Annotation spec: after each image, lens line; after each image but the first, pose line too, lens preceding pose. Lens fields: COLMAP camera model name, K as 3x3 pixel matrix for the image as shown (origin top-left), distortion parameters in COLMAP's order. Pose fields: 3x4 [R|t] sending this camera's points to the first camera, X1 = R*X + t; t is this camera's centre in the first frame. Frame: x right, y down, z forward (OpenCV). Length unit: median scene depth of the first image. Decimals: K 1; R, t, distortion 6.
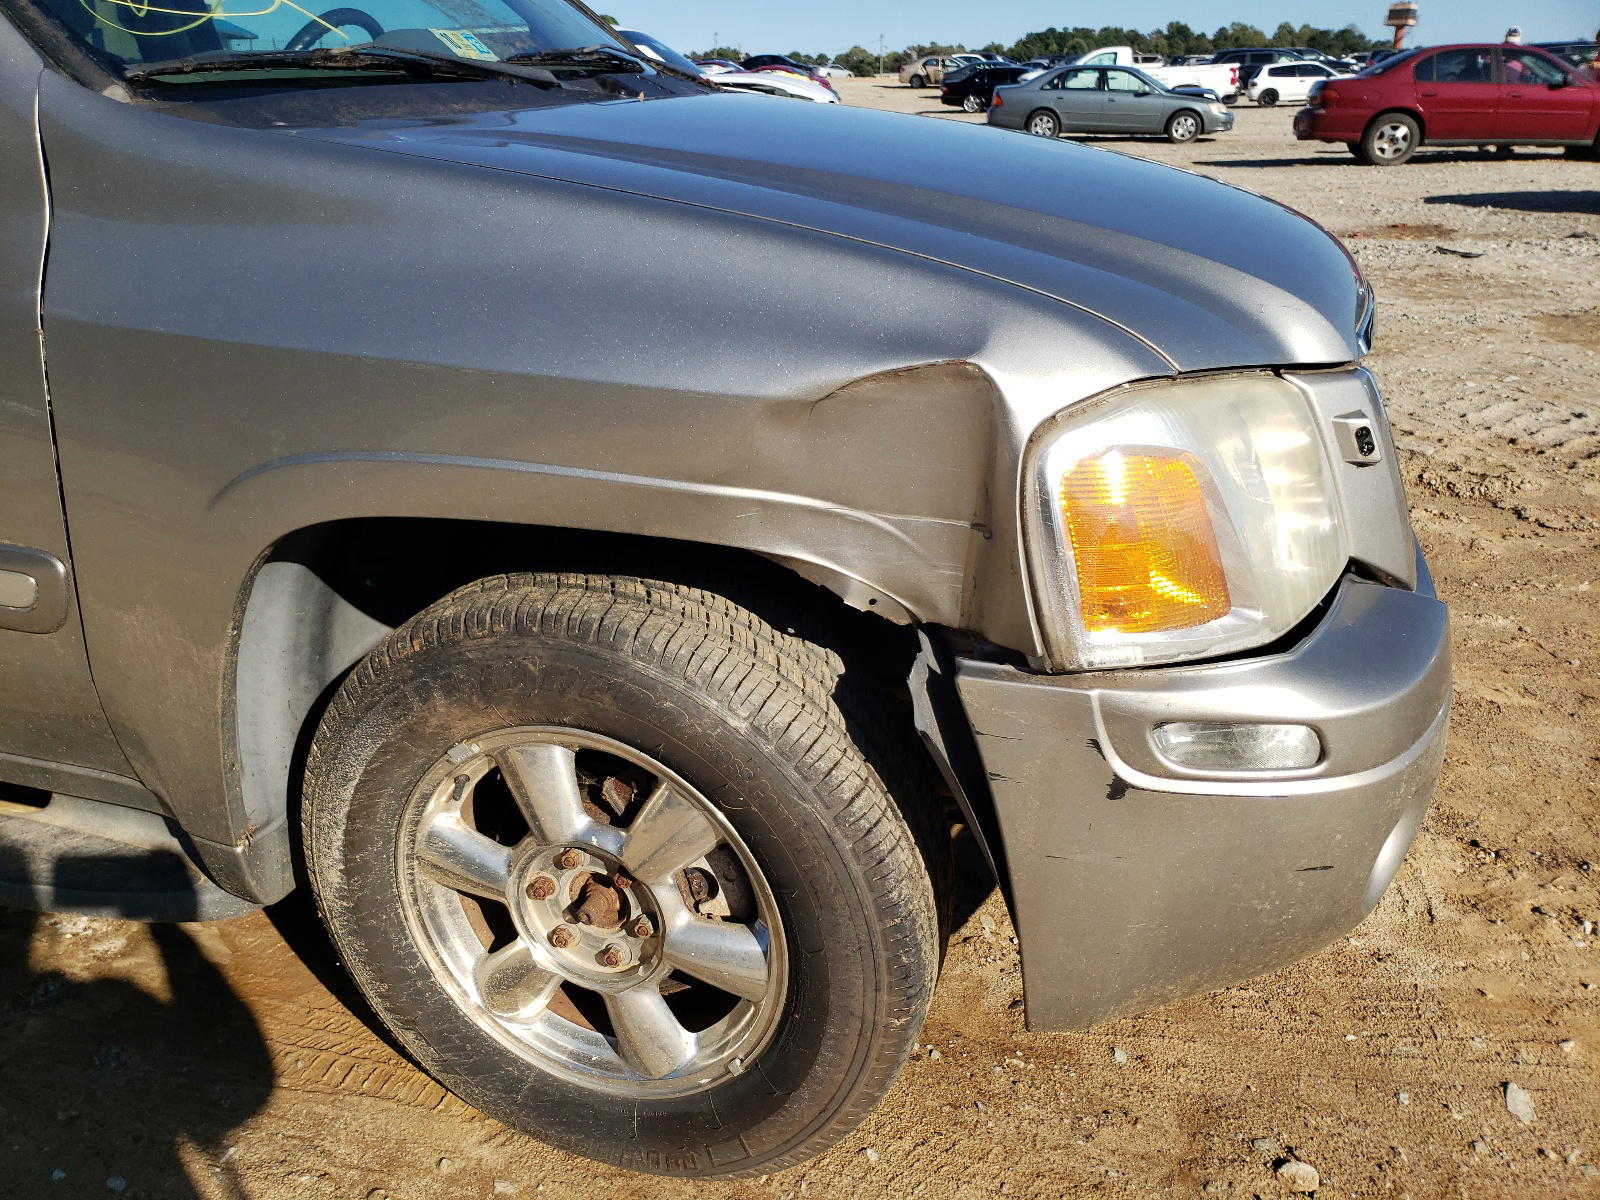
lens RADIAL K [[1235.9, 0, 800.1], [0, 1235.9, 681.6], [0, 0, 1]] dist [0.002077, -0.001038]
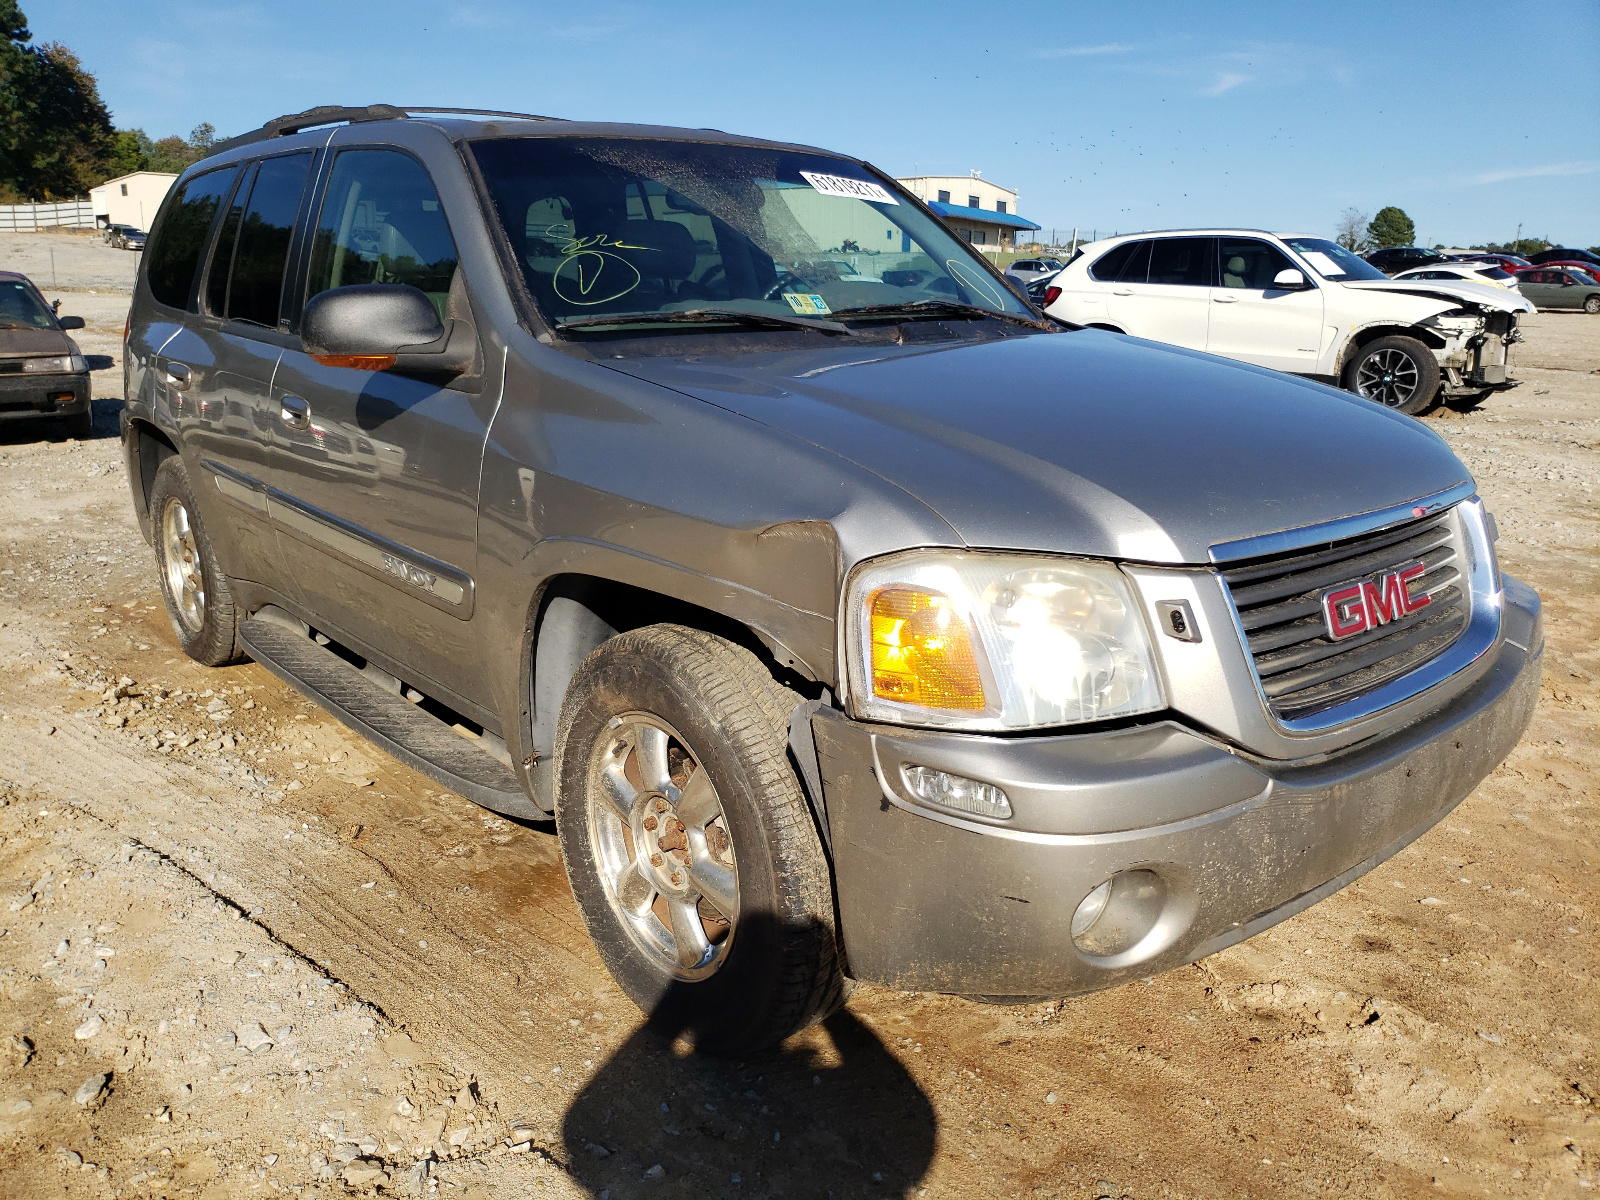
lens RADIAL K [[1235.9, 0, 800.1], [0, 1235.9, 681.6], [0, 0, 1]] dist [0.002077, -0.001038]
pose [[0.854930, 0.177849, -0.487303, 0.733714], [-0.240526, 0.968214, -0.068618, 0.057859], [0.459610, 0.175873, 0.870533, -0.333987]]
